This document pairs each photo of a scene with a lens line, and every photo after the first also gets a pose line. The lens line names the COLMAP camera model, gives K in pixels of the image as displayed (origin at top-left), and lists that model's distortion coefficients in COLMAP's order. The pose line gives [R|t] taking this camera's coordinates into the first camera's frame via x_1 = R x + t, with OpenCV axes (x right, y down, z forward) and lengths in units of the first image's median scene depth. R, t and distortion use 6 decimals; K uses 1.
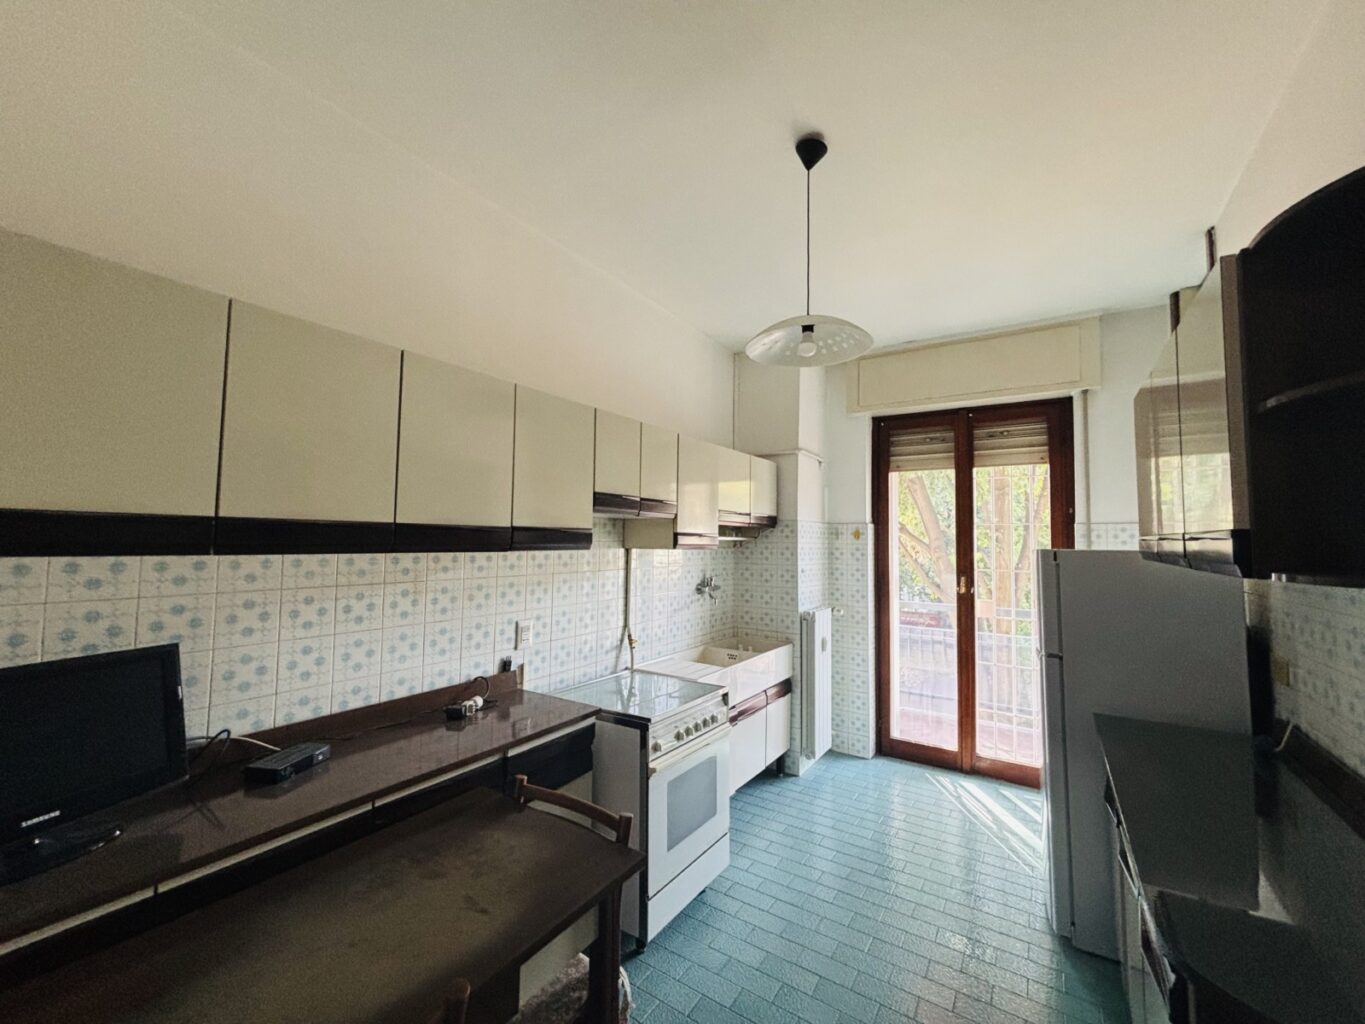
lens RADIAL K [[547.9, 0, 685.9], [0, 547.9, 506.6], [0, 0, 1]] dist [0.001339, -0.000015]
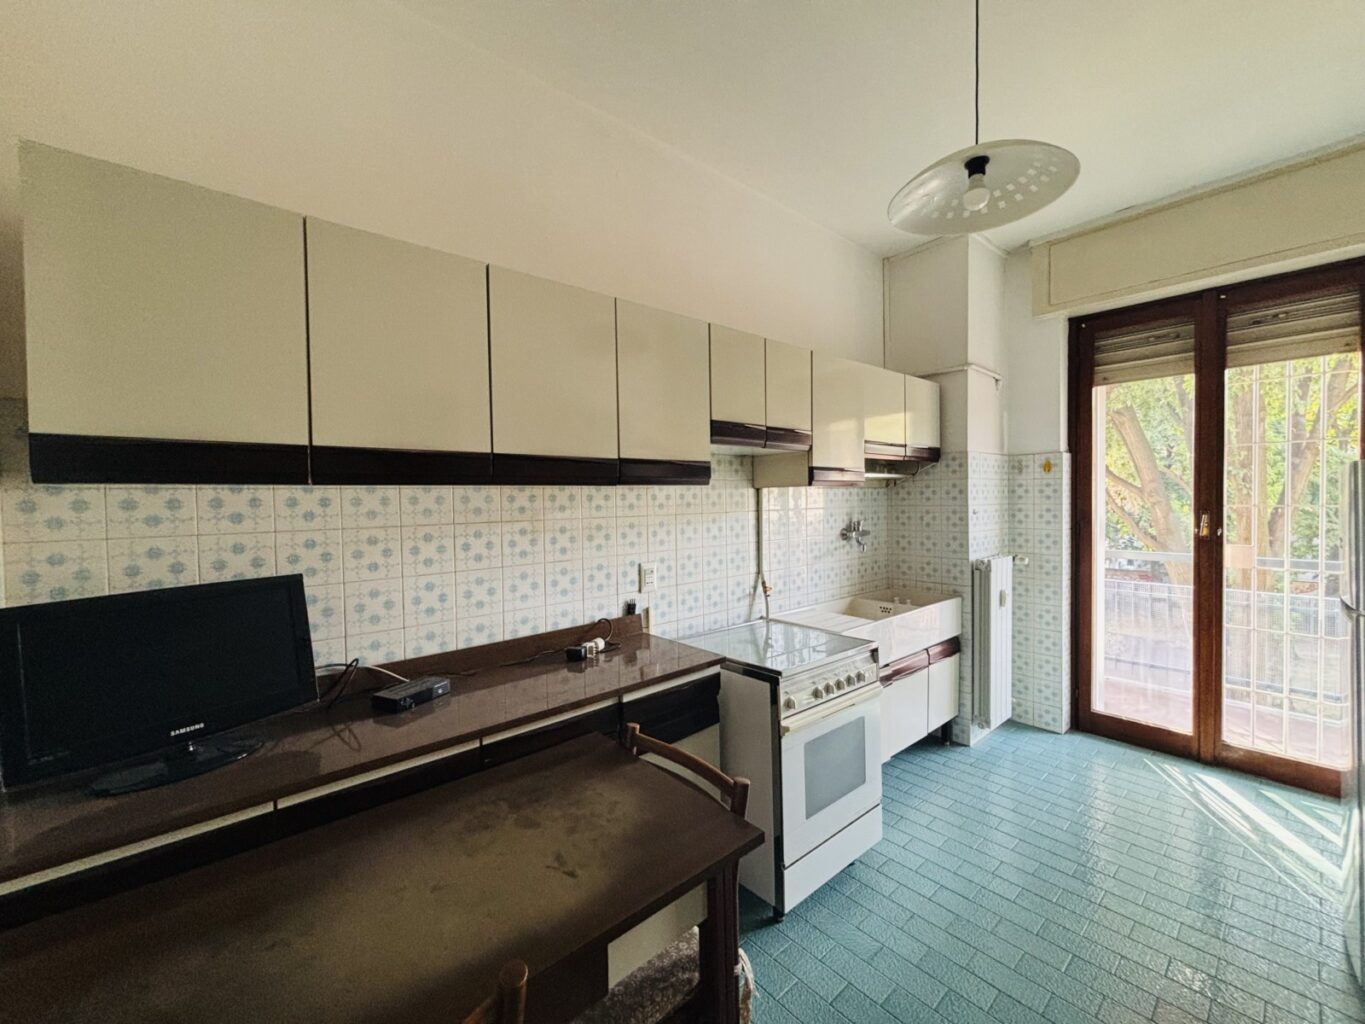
lens RADIAL K [[547.9, 0, 685.9], [0, 547.9, 506.6], [0, 0, 1]] dist [0.001339, -0.000015]
pose [[0.962155, -0.023731, -0.271468, 0.027191], [0.045411, 0.996234, 0.073861, 0.041956], [0.268693, -0.083393, 0.959609, 0.113906]]
